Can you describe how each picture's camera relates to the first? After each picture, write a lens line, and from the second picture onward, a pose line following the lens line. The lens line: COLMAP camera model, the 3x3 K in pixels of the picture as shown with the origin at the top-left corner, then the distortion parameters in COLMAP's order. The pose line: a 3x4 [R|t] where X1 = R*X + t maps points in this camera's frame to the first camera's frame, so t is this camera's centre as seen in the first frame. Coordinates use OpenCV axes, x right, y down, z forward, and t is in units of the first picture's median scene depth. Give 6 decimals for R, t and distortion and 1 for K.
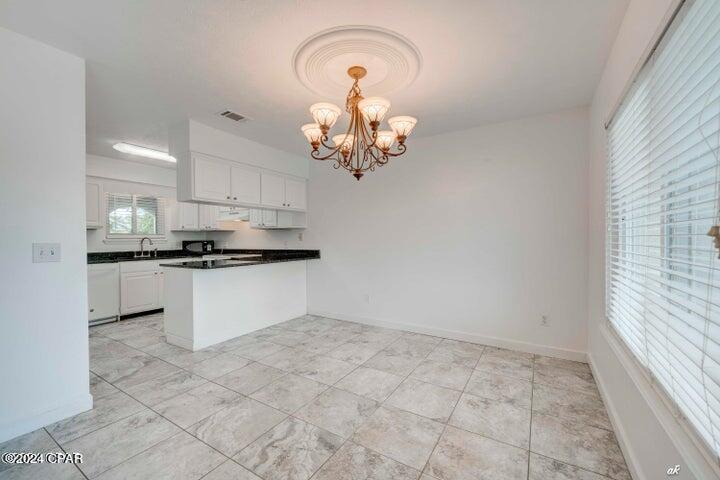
lens RADIAL K [[290.8, 0, 360.0], [0, 290.8, 240.0], [0, 0, 1]] dist [0.000658, 0.000047]
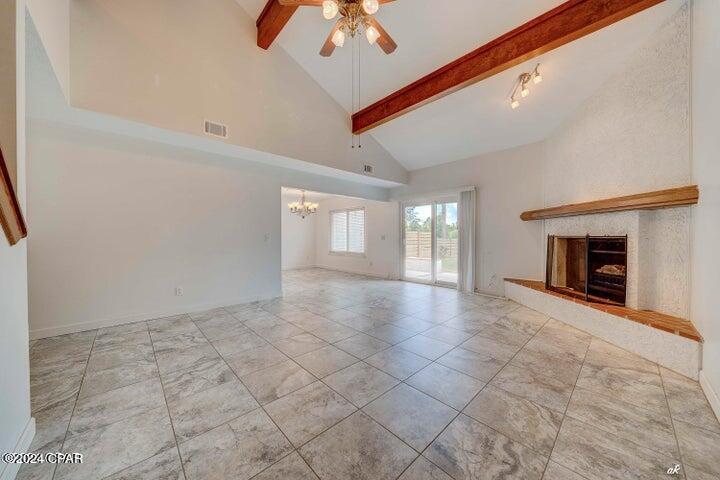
lens RADIAL K [[253.1, 0, 350.2], [0, 253.1, 235.5], [0, 0, 1]] dist [-0.002349, -0.000191]
pose [[0.287023, 0.008263, 0.957888, -2.109584], [0.001782, 0.999956, -0.009160, 0.027771], [-0.957922, 0.004336, 0.286996, -0.361867]]
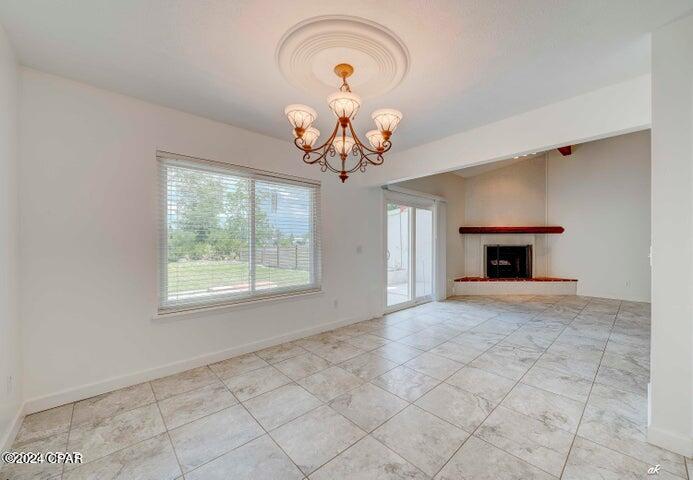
lens RADIAL K [[271.4, 0, 367.9], [0, 271.4, 245.8], [0, 0, 1]] dist [0.000876, 0.000051]
pose [[-0.971689, 0.004876, 0.236214, -0.208434], [0.008037, 0.999891, 0.012422, -0.009879], [-0.236128, 0.013969, -0.971622, 1.309298]]
